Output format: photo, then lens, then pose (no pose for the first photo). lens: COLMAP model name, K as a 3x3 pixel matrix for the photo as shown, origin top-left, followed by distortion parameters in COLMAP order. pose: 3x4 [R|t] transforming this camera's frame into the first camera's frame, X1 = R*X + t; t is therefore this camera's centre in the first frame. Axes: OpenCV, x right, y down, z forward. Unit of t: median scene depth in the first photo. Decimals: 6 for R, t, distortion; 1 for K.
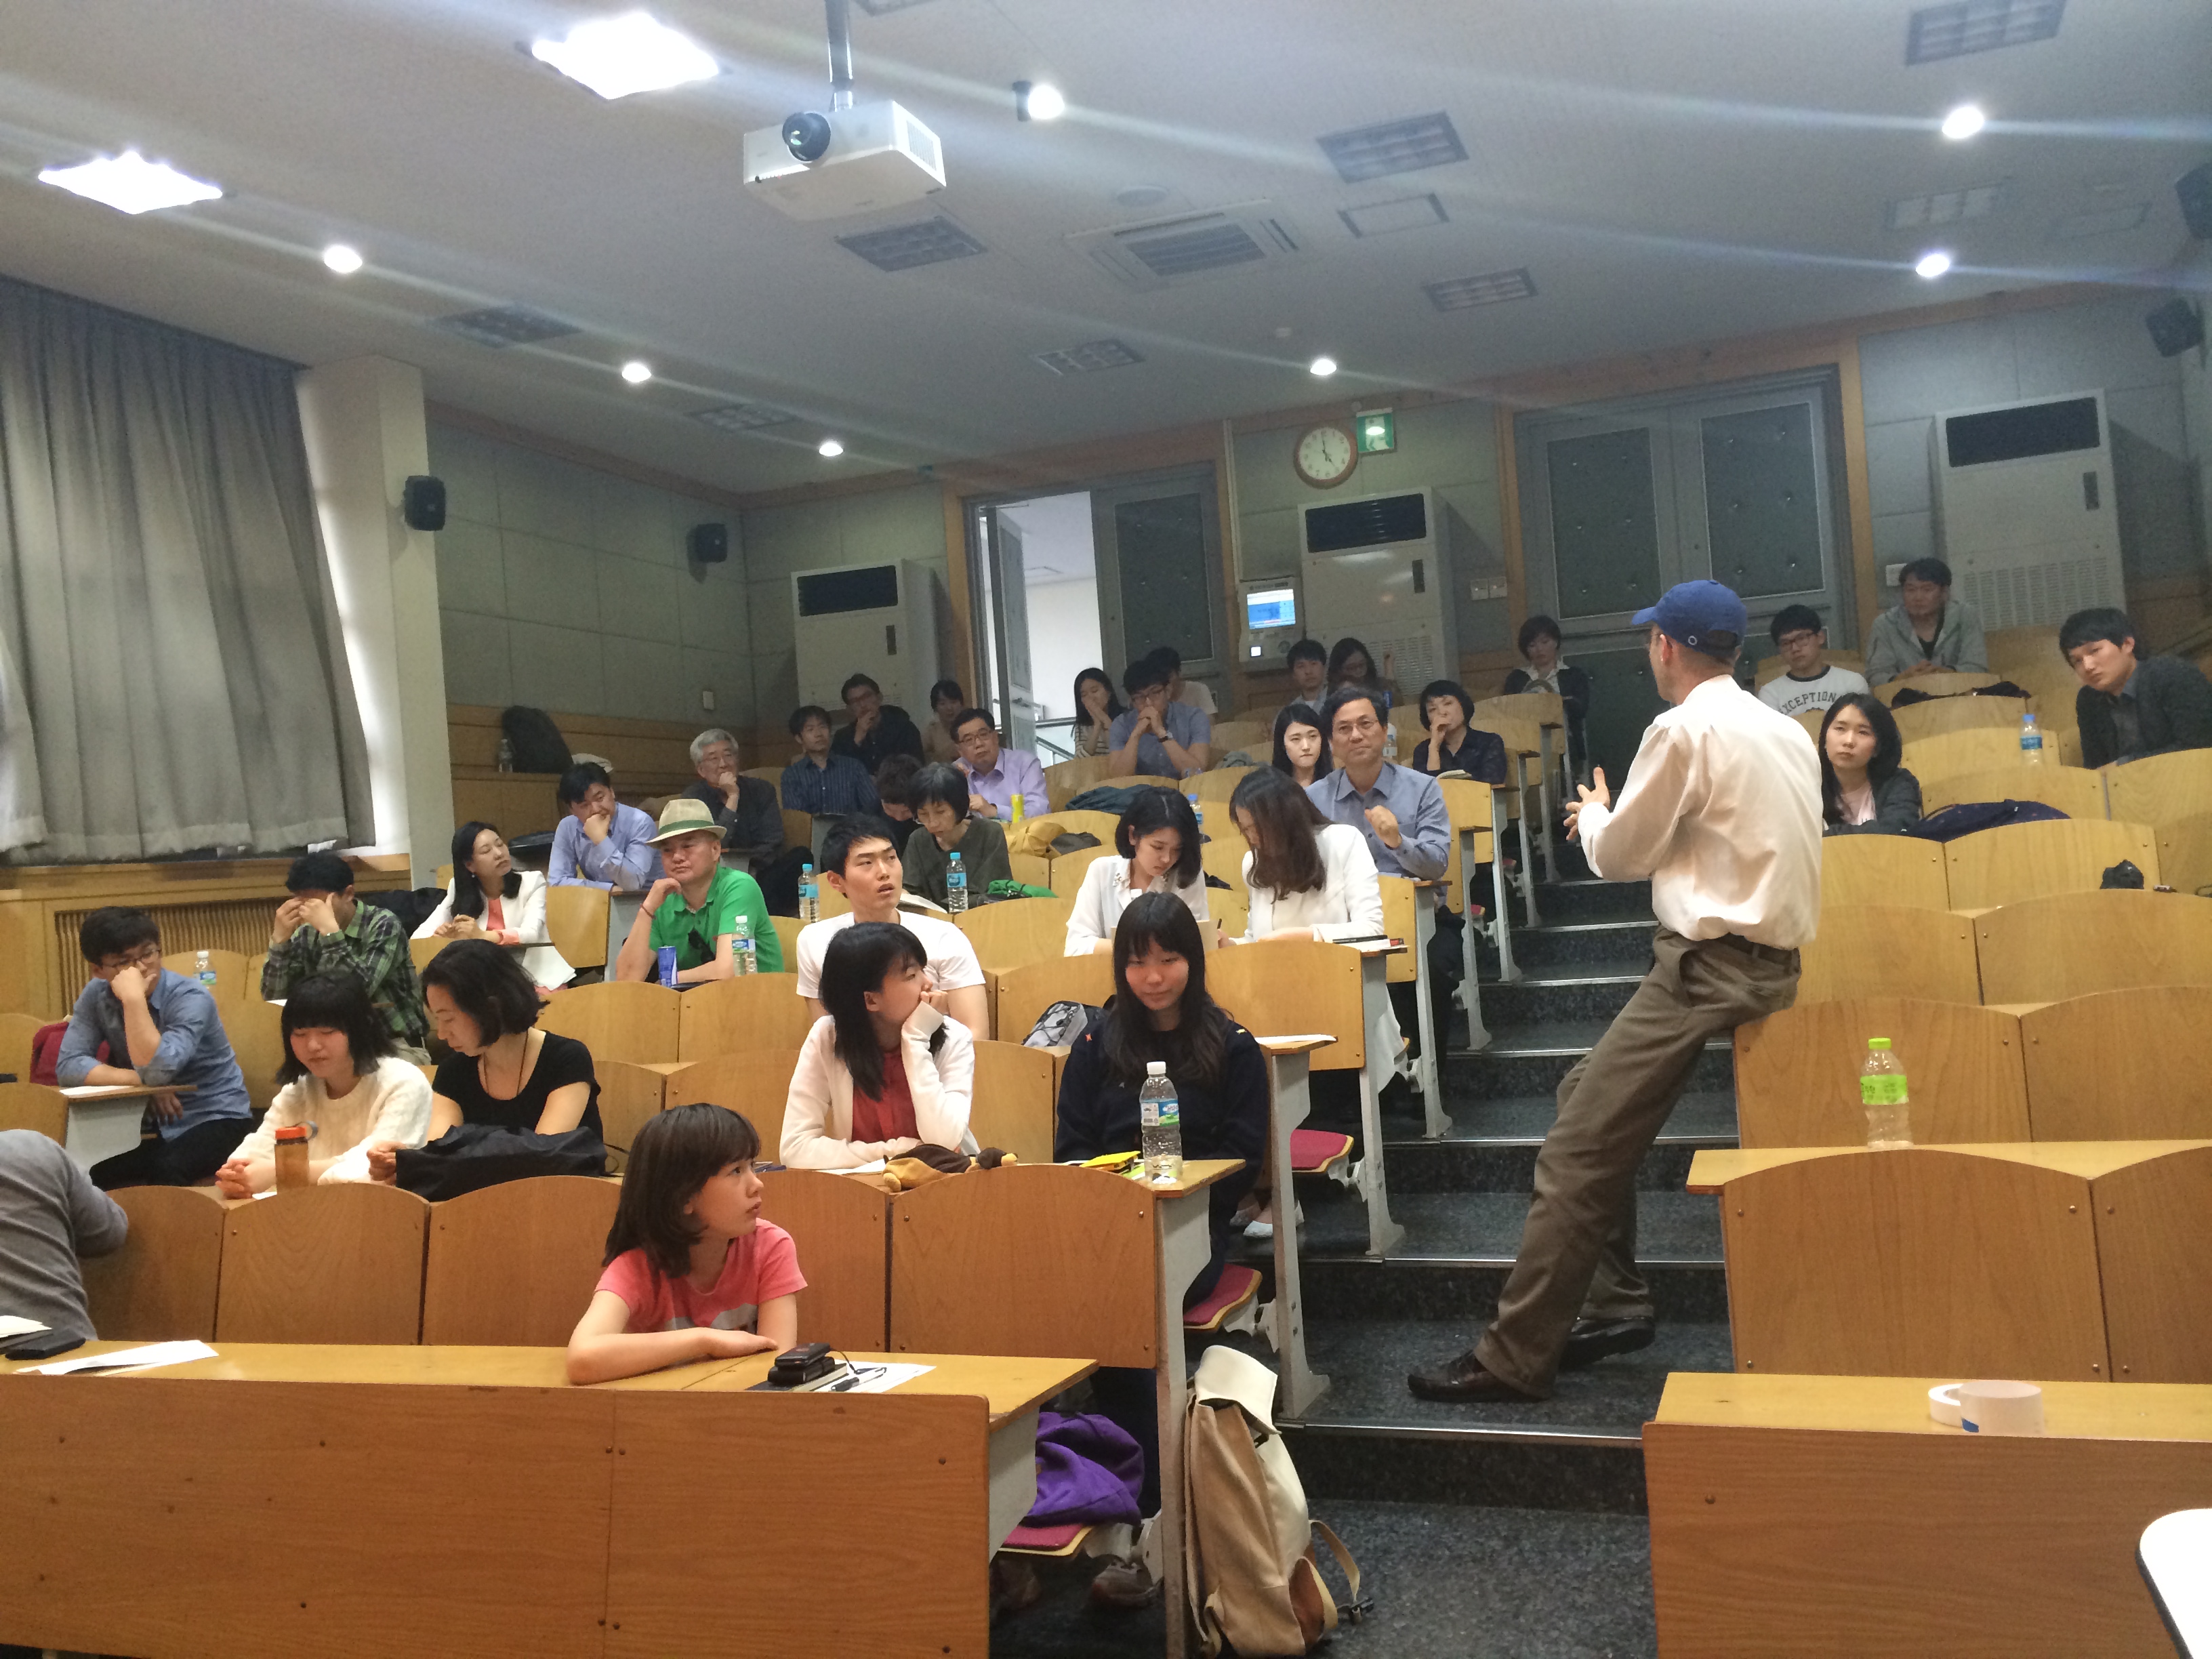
lens RADIAL K [[1879.9, 0, 1106.0], [0, 1879.9, 829.5], [0, 0, 1]] dist [0.031058, -0.008423]
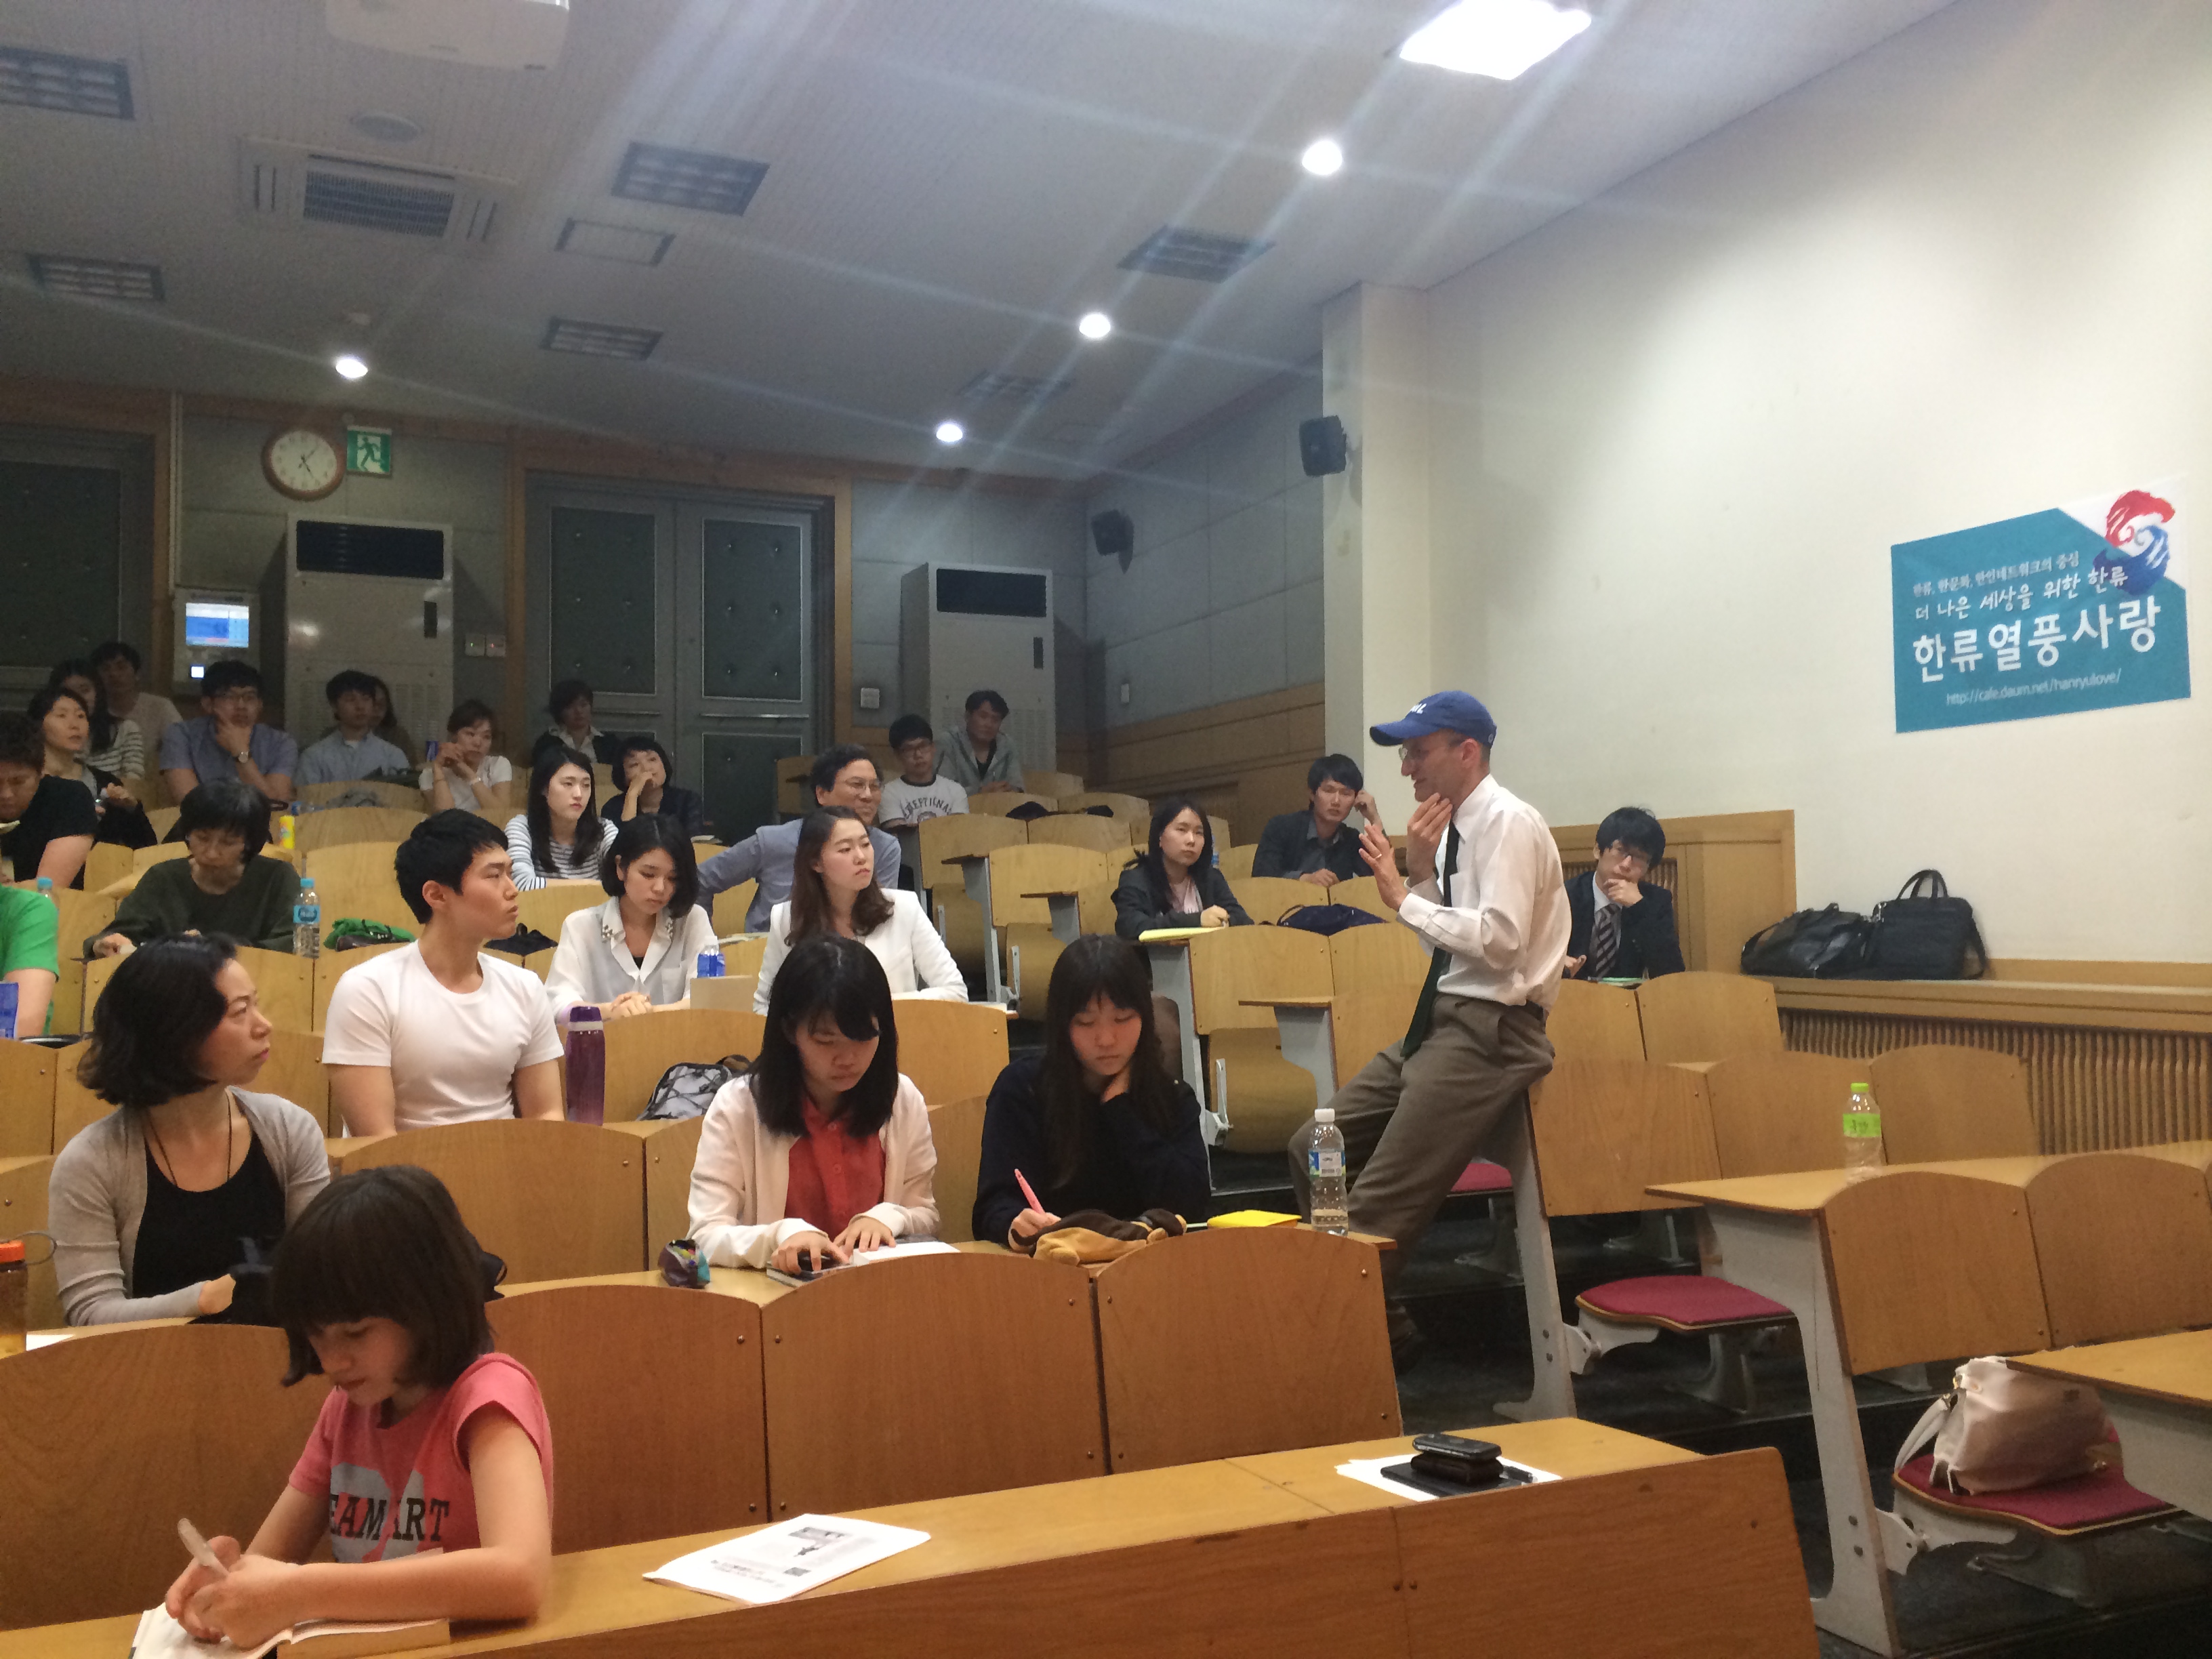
lens RADIAL K [[1879.9, 0, 1106.0], [0, 1879.9, 829.5], [0, 0, 1]] dist [0.031058, -0.008423]
pose [[0.725026, 0.100798, 0.681306, -0.223539], [-0.062736, 0.994785, -0.080415, 0.020561], [-0.685859, 0.015561, 0.727568, 0.122086]]
